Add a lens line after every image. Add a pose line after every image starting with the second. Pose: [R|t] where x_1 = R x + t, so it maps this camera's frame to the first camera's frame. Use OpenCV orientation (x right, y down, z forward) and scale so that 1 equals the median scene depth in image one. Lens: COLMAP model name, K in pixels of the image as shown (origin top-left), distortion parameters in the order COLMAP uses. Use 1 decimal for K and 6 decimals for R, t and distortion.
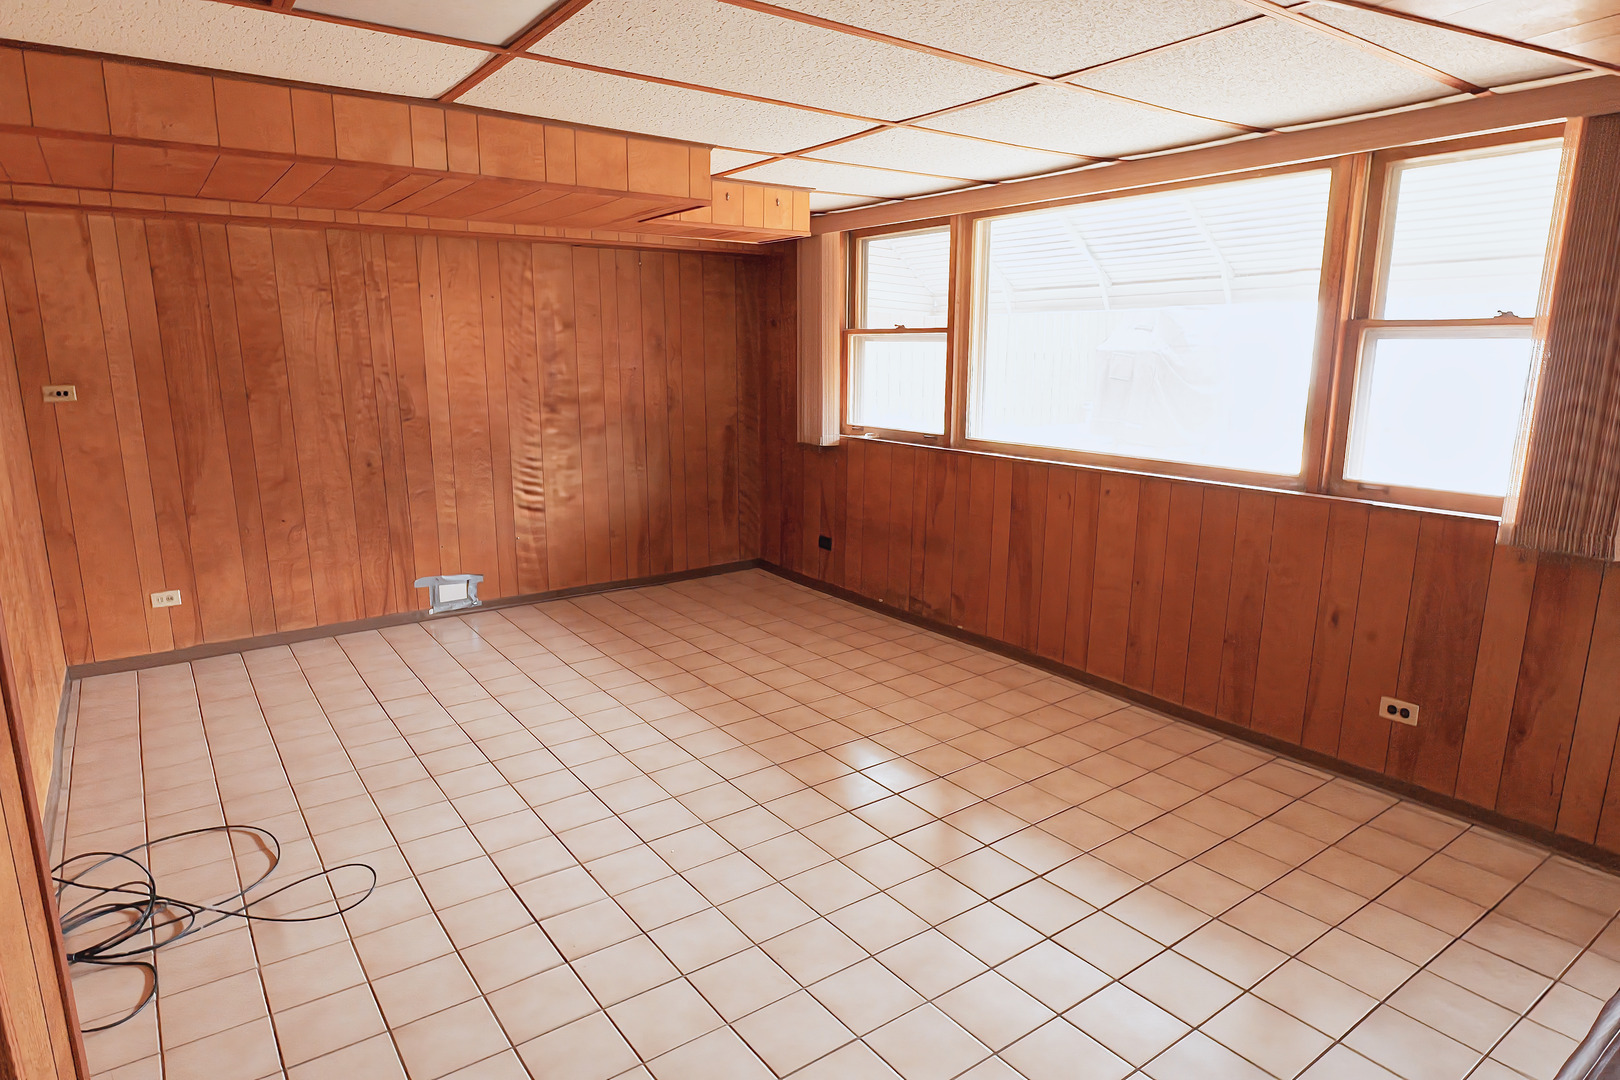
lens RADIAL K [[952.1, 0, 810.0], [0, 952.1, 540.0], [0, 0, 1]] dist [-0.024215, 0.017533]
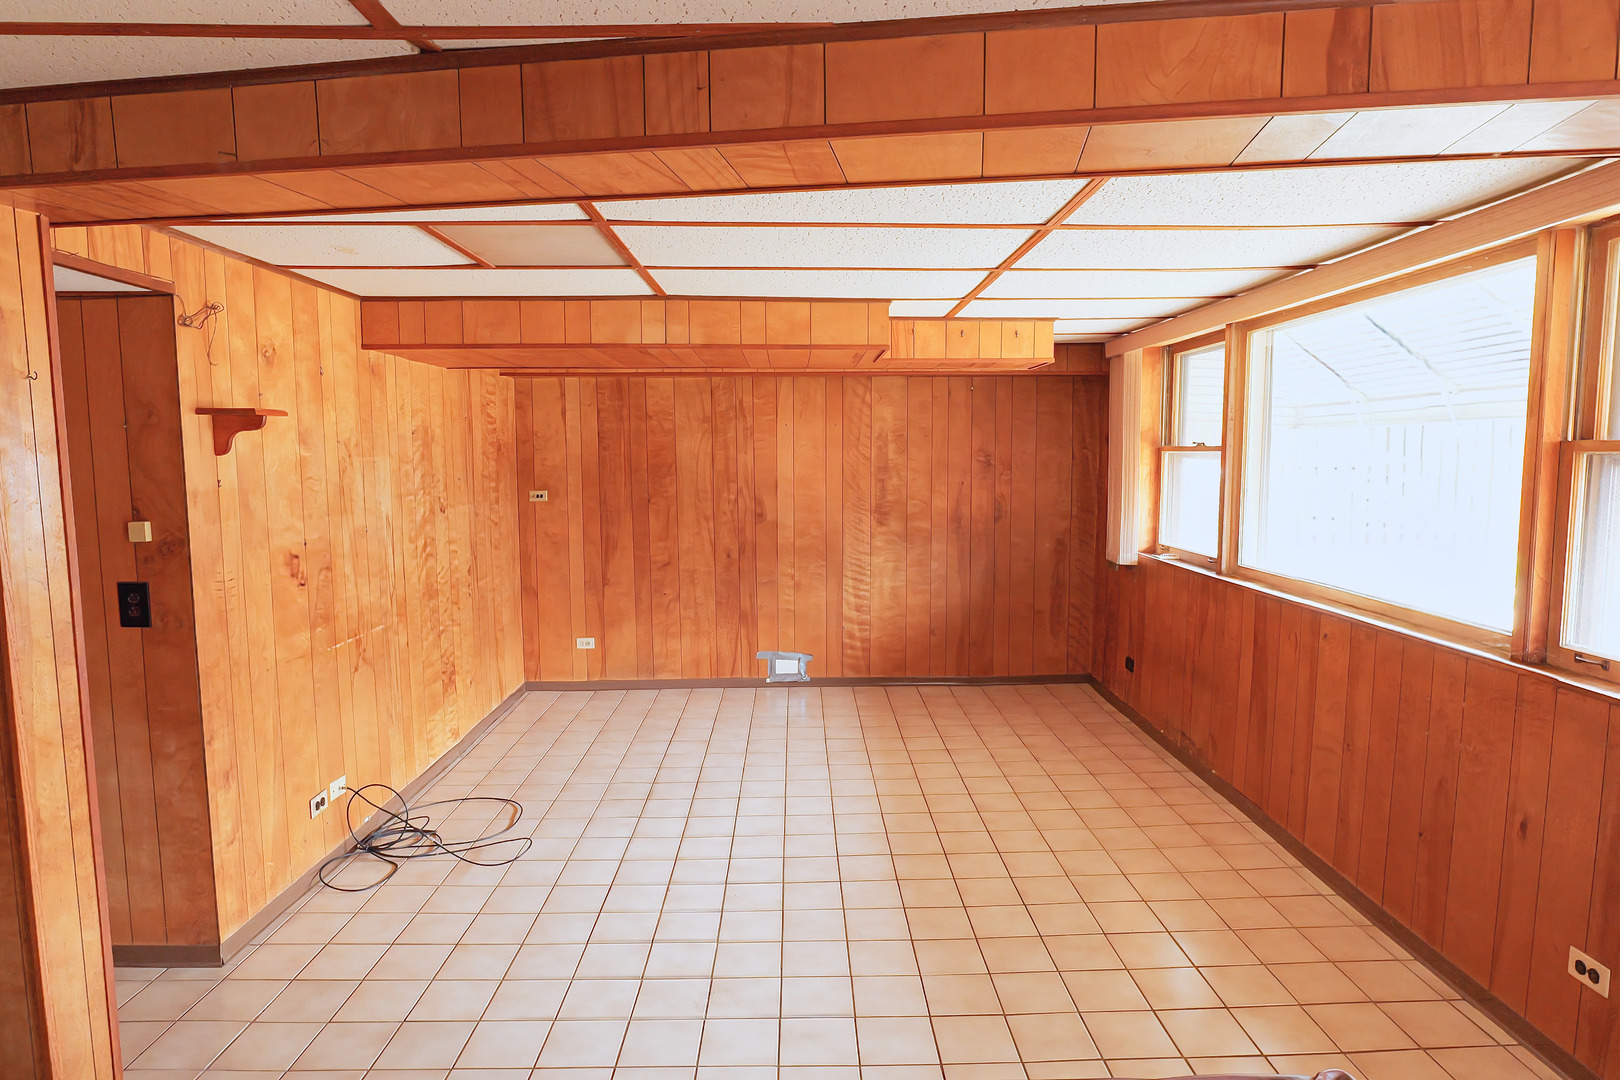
lens RADIAL K [[952.1, 0, 810.0], [0, 952.1, 540.0], [0, 0, 1]] dist [-0.024215, 0.017533]
pose [[0.821144, 0.047606, -0.568733, 0.354966], [-0.108258, 0.991415, -0.073318, -0.020004], [0.560360, 0.121775, 0.819248, 0.019622]]
